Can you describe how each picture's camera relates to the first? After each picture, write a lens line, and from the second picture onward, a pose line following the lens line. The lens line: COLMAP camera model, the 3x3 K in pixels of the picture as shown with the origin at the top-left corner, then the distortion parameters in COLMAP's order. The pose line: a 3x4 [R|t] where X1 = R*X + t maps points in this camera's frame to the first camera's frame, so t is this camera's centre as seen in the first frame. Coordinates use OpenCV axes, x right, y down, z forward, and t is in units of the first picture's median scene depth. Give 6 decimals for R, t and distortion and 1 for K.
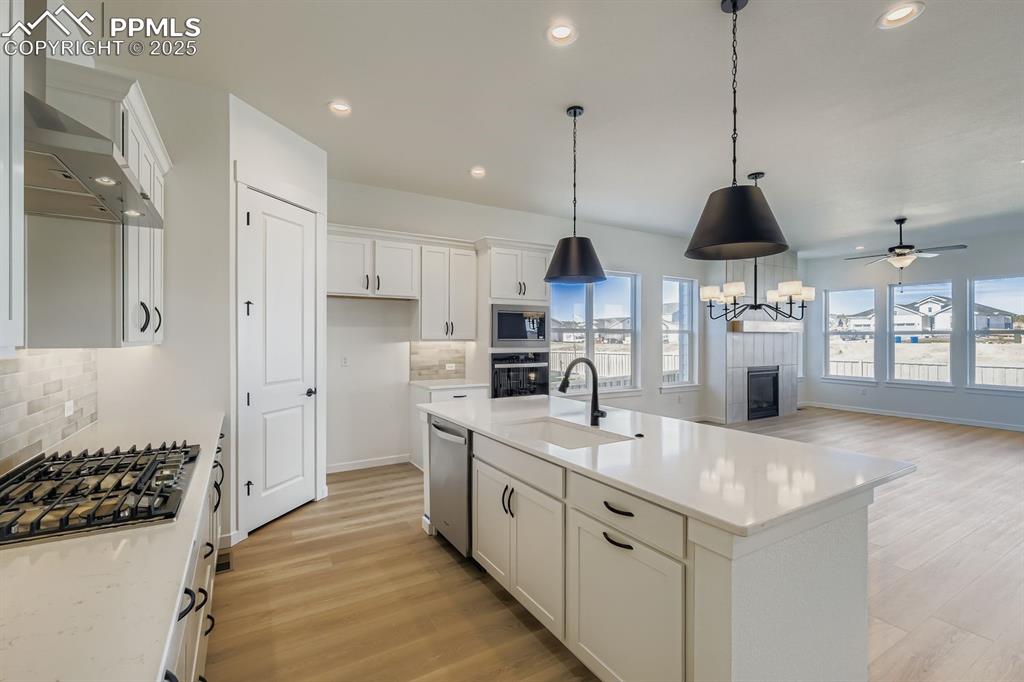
lens RADIAL K [[454.0, 0, 512.9], [0, 454.0, 335.8], [0, 0, 1]] dist [-0.003352, 0.001035]
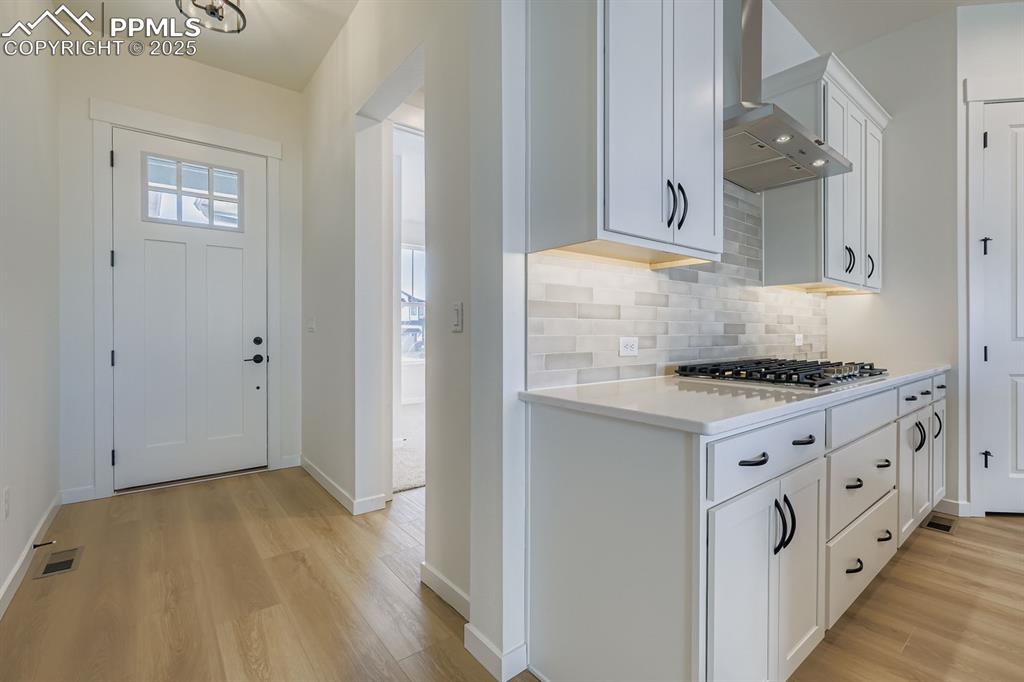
lens RADIAL K [[454.0, 0, 512.1], [0, 454.0, 334.3], [0, 0, 1]] dist [-0.003352, 0.001035]
pose [[0.134562, 0.005753, -0.990888, 0.135006], [0.005420, 0.999964, 0.006542, 0.093065], [0.990890, -0.006251, 0.134526, 0.010522]]
